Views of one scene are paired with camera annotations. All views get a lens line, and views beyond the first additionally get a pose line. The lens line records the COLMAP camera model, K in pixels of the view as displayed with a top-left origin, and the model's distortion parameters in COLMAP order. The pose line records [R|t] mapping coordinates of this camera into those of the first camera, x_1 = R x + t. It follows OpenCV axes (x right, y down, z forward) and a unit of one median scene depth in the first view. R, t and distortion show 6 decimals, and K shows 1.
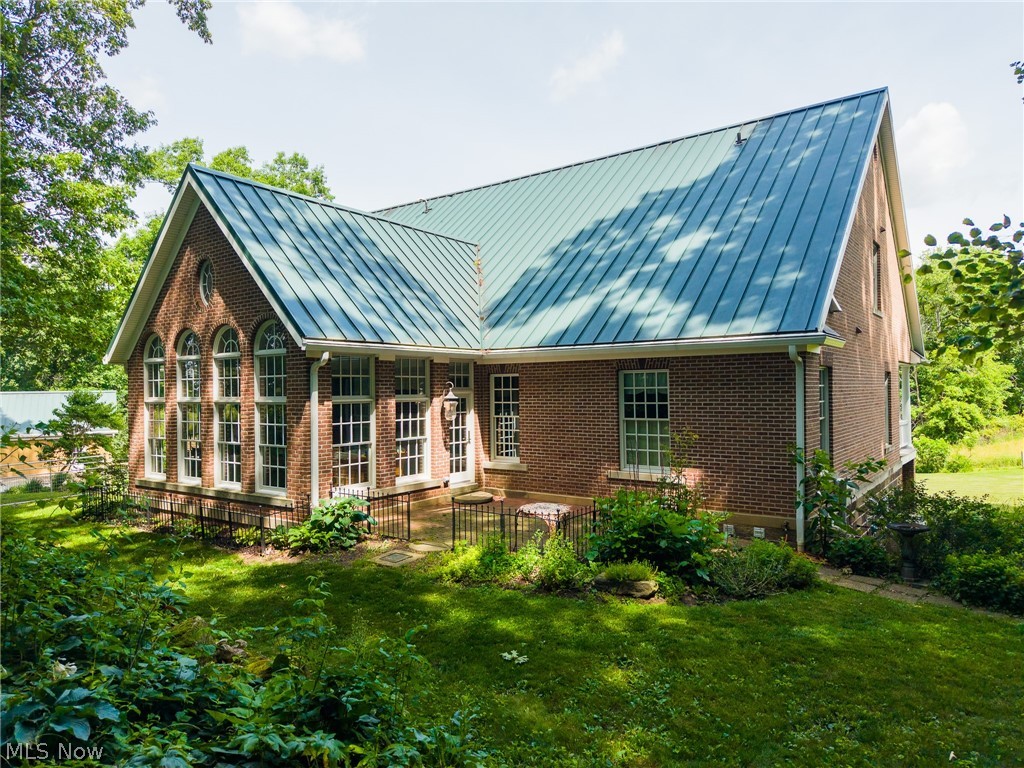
lens RADIAL K [[682.5, 0, 515.5], [0, 682.5, 384.5], [0, 0, 1]] dist [0.006782, -0.001776]
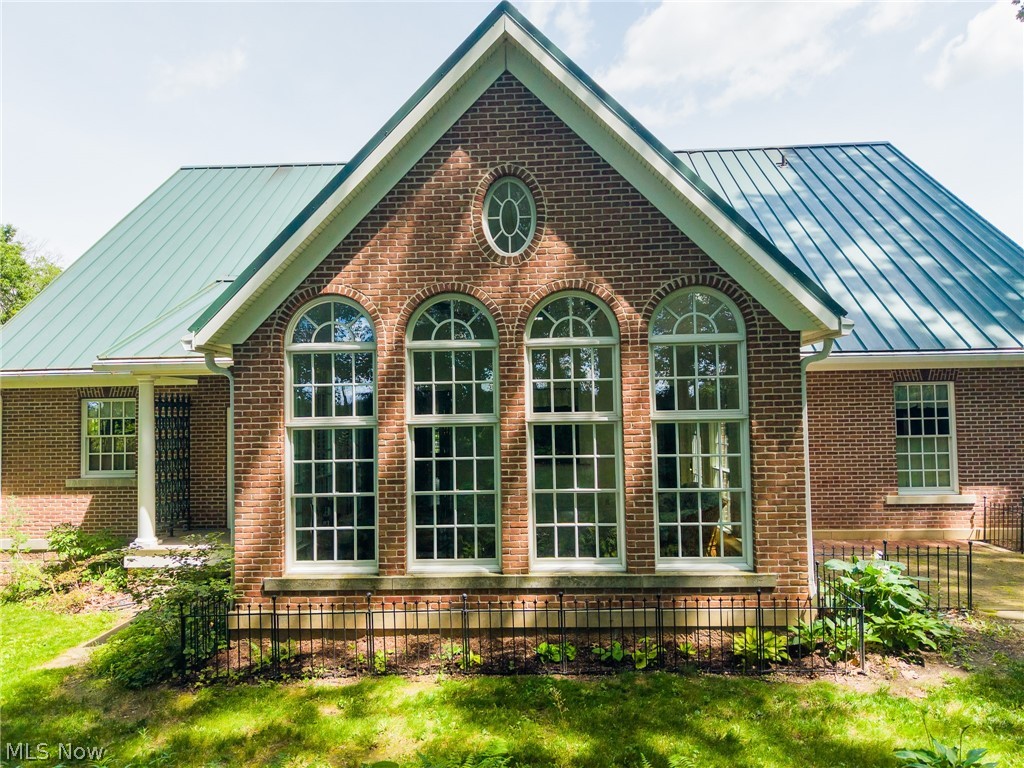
lens RADIAL K [[682.5, 0, 515.5], [0, 682.5, 384.5], [0, 0, 1]] dist [0.006782, -0.001776]
pose [[0.836015, 0.019060, 0.548375, -0.774989], [0.005462, 0.999058, -0.043051, 0.018441], [-0.548679, 0.038986, 0.835123, 0.534485]]
